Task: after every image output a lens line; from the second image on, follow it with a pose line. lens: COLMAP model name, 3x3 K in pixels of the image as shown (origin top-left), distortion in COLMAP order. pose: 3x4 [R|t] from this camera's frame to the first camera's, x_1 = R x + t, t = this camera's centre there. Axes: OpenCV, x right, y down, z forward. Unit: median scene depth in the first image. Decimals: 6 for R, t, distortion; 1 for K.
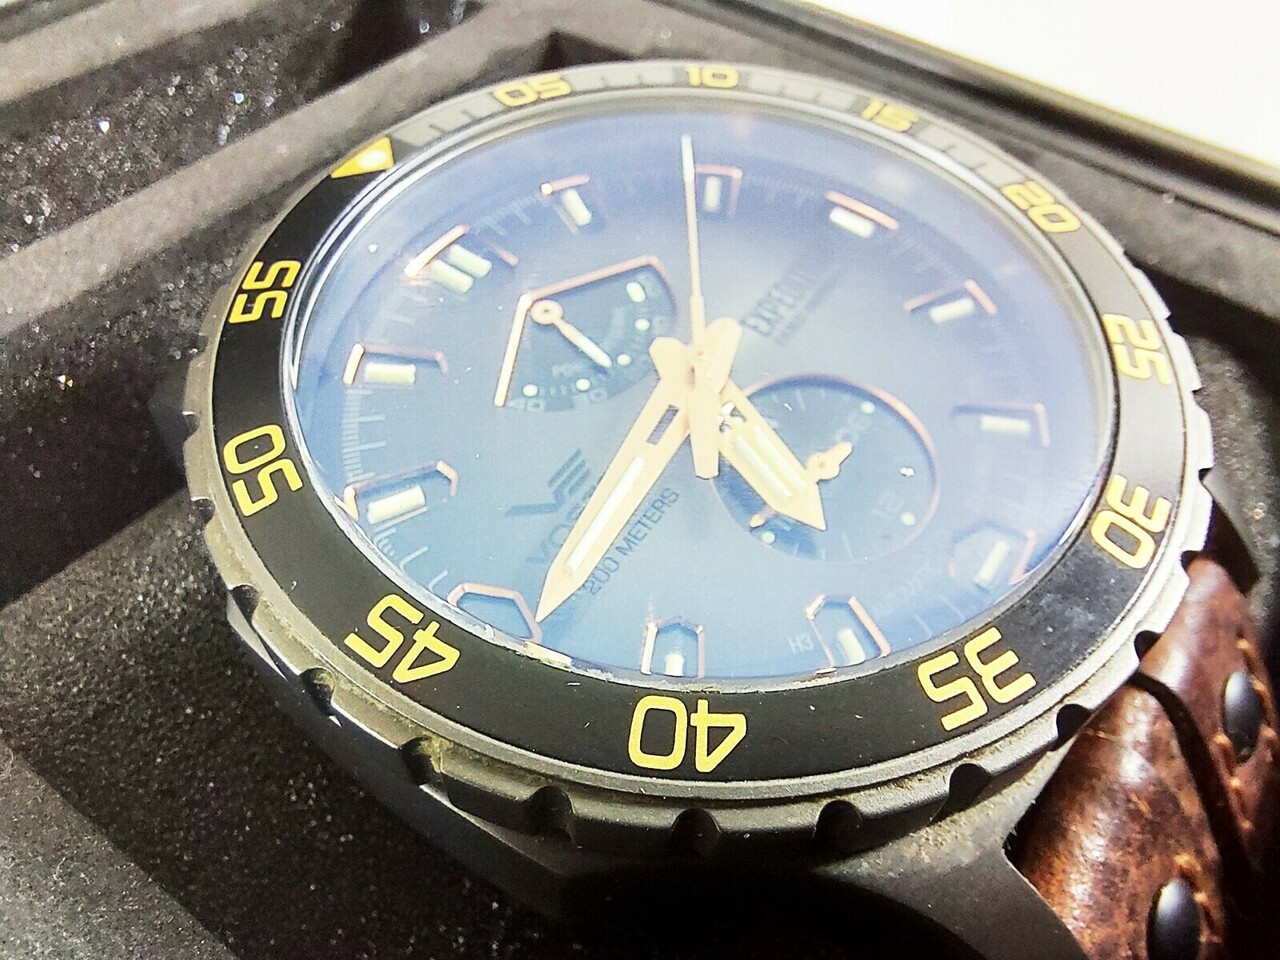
lens RADIAL K [[1035.7, 0, 638.4], [0, 1035.7, 478.7], [0, 0, 1]] dist [-0.111295, 0.000415]
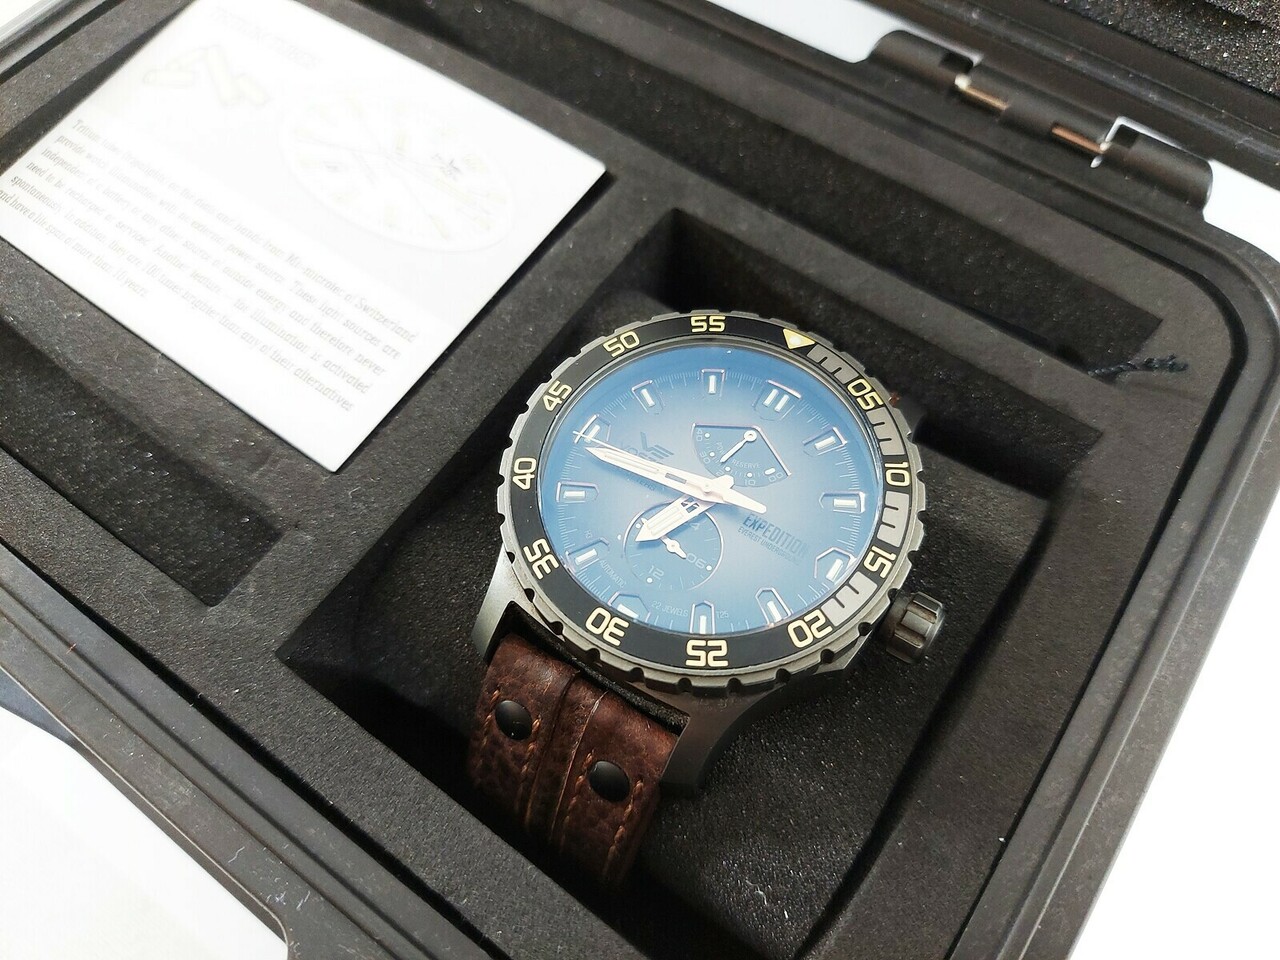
lens RADIAL K [[994.4, 0, 646.0], [0, 994.4, 460.0], [0, 0, 1]] dist [0.010190, -0.091423]
pose [[0.024065, 0.853348, -0.520786, 1.576056], [-0.759650, 0.354257, 0.545375, -1.685499], [0.649886, 0.382490, 0.656771, -0.790058]]
